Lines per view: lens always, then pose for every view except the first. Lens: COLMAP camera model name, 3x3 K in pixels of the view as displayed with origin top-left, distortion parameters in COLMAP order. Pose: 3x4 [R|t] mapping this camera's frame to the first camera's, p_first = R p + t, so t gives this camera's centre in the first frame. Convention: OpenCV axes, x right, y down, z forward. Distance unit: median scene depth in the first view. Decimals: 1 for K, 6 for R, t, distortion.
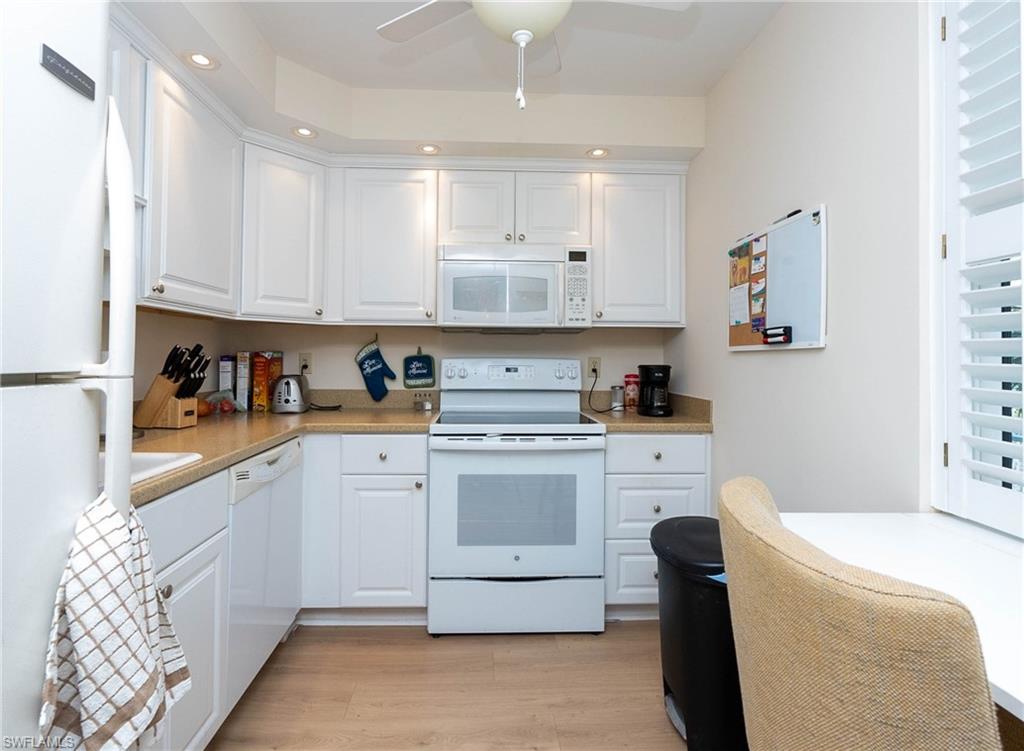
lens RADIAL K [[527.3, 0, 505.9], [0, 527.3, 348.4], [0, 0, 1]] dist [-0.000032, -0.000085]
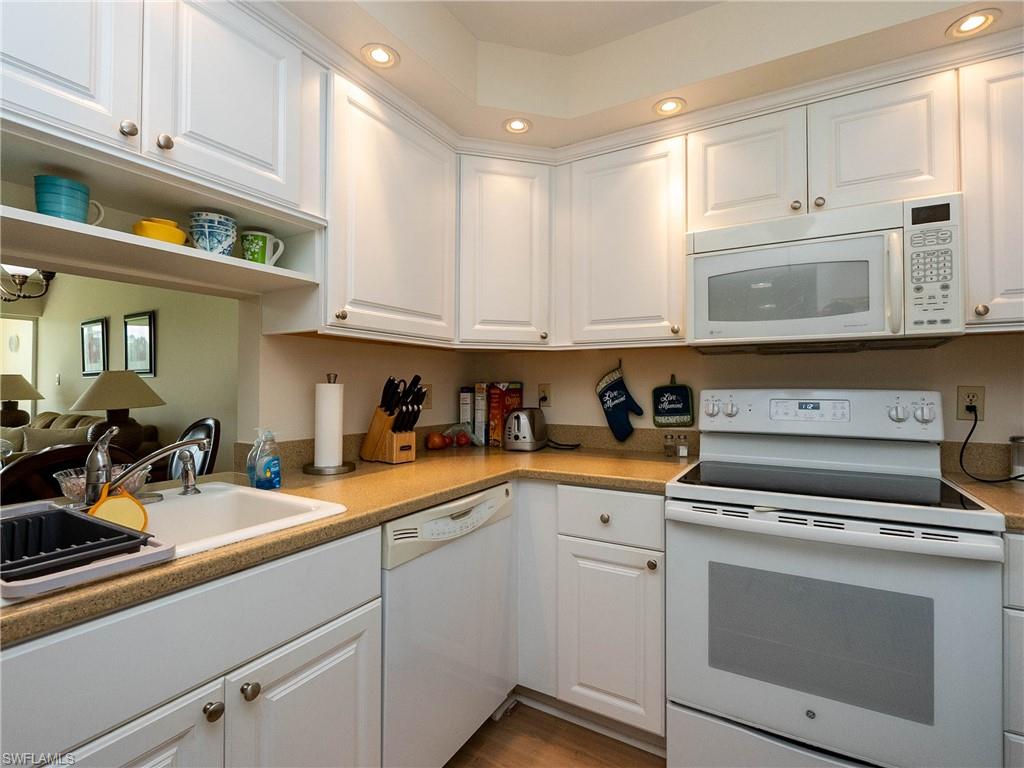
lens RADIAL K [[501.4, 0, 514.0], [0, 501.4, 378.7], [0, 0, 1]] dist [-0.005879, -0.001165]
pose [[0.842527, -0.014133, -0.538469, 0.041927], [0.013827, 0.999894, -0.004609, 0.003957], [0.538477, -0.003563, 0.842633, 0.284975]]
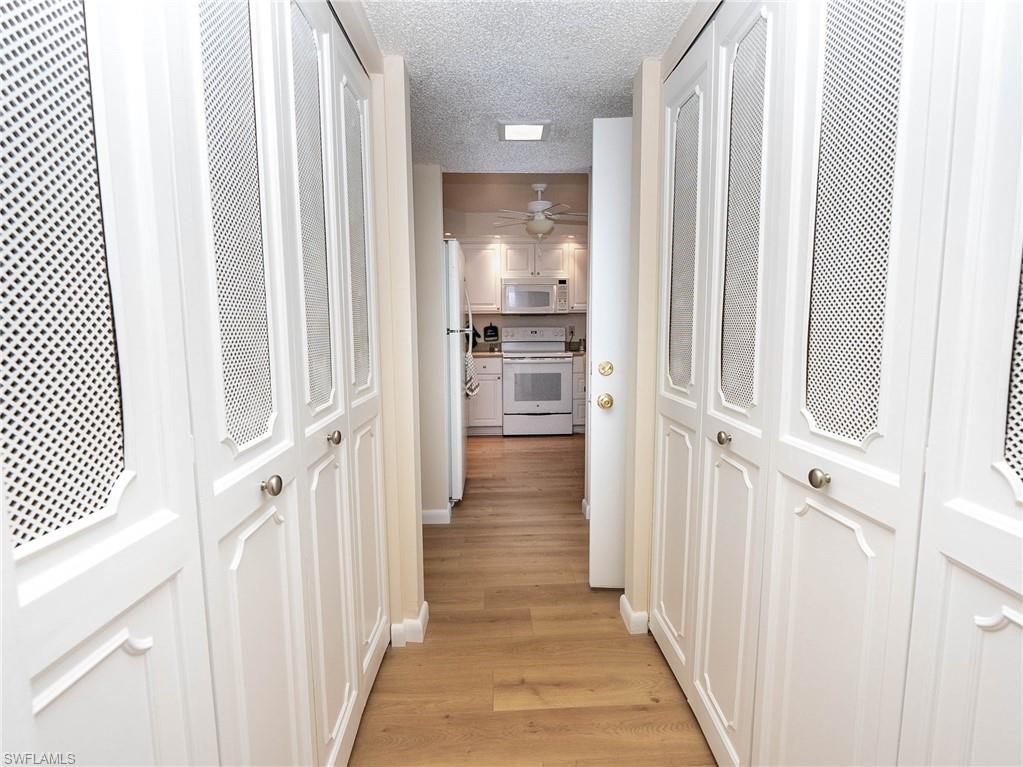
lens RADIAL K [[470.2, 0, 511.5], [0, 470.2, 383.5], [0, 0, 1]] dist [-0.000129, -0.000037]
pose [[0.999809, -0.013842, -0.013778, -0.063945], [0.015527, 0.991287, 0.130805, -0.006998], [0.011848, -0.130994, 0.991312, -1.081361]]
